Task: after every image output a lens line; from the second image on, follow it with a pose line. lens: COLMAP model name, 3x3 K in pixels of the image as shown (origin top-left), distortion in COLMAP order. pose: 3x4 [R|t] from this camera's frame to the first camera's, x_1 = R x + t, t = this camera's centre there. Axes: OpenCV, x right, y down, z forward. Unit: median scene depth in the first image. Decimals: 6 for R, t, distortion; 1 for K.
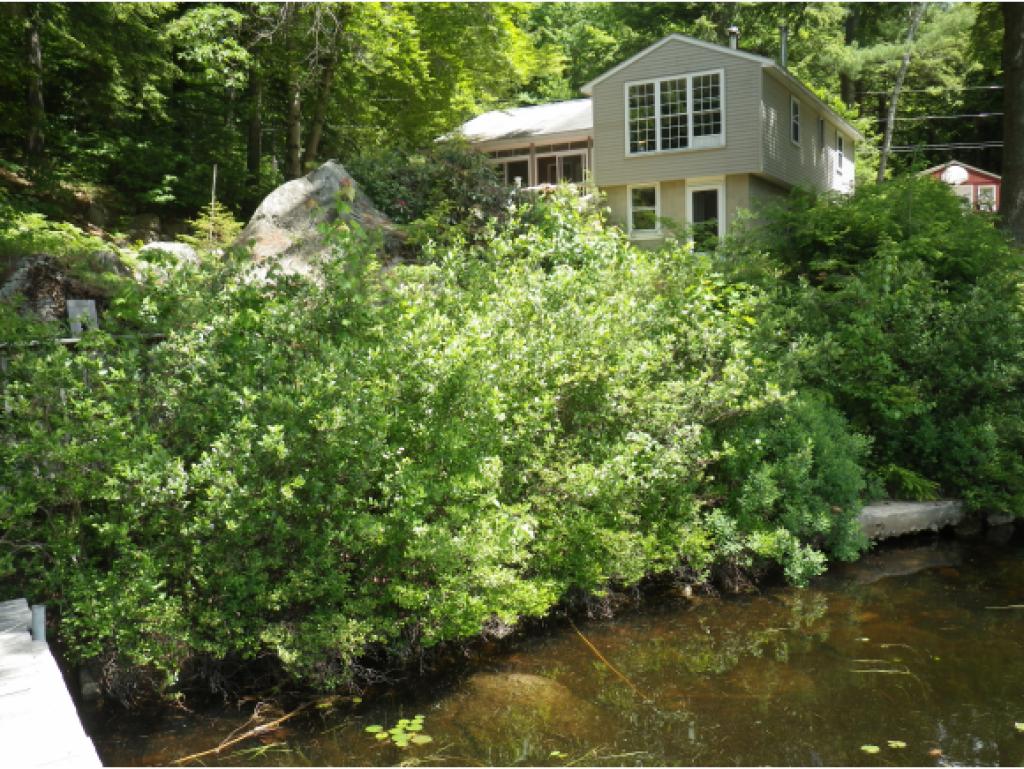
lens RADIAL K [[1010.5, 0, 509.3], [0, 1010.5, 385.9], [0, 0, 1]] dist [0.014217, 0.000000]
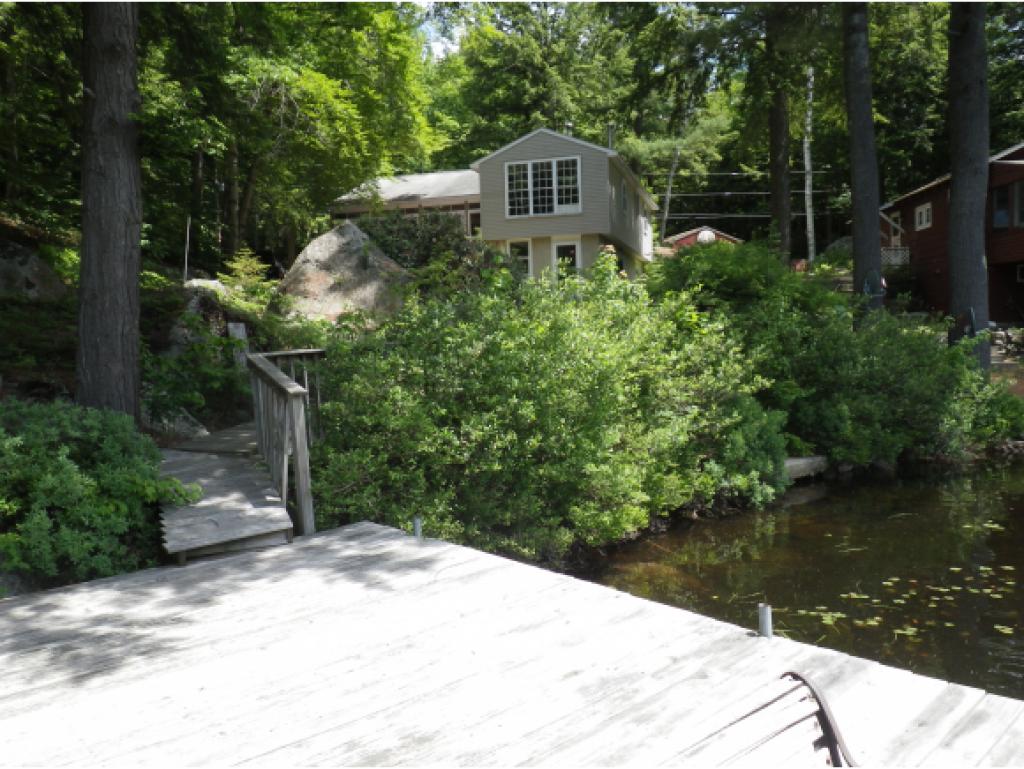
lens RADIAL K [[833.0, 0, 515.3], [0, 833.0, 385.0], [0, 0, 1]] dist [-0.001131, -0.001801]
pose [[0.976703, -0.013510, 0.214172, -0.112541], [0.017608, 0.999696, -0.017236, 0.007905], [-0.213874, 0.020606, 0.976644, -0.052785]]
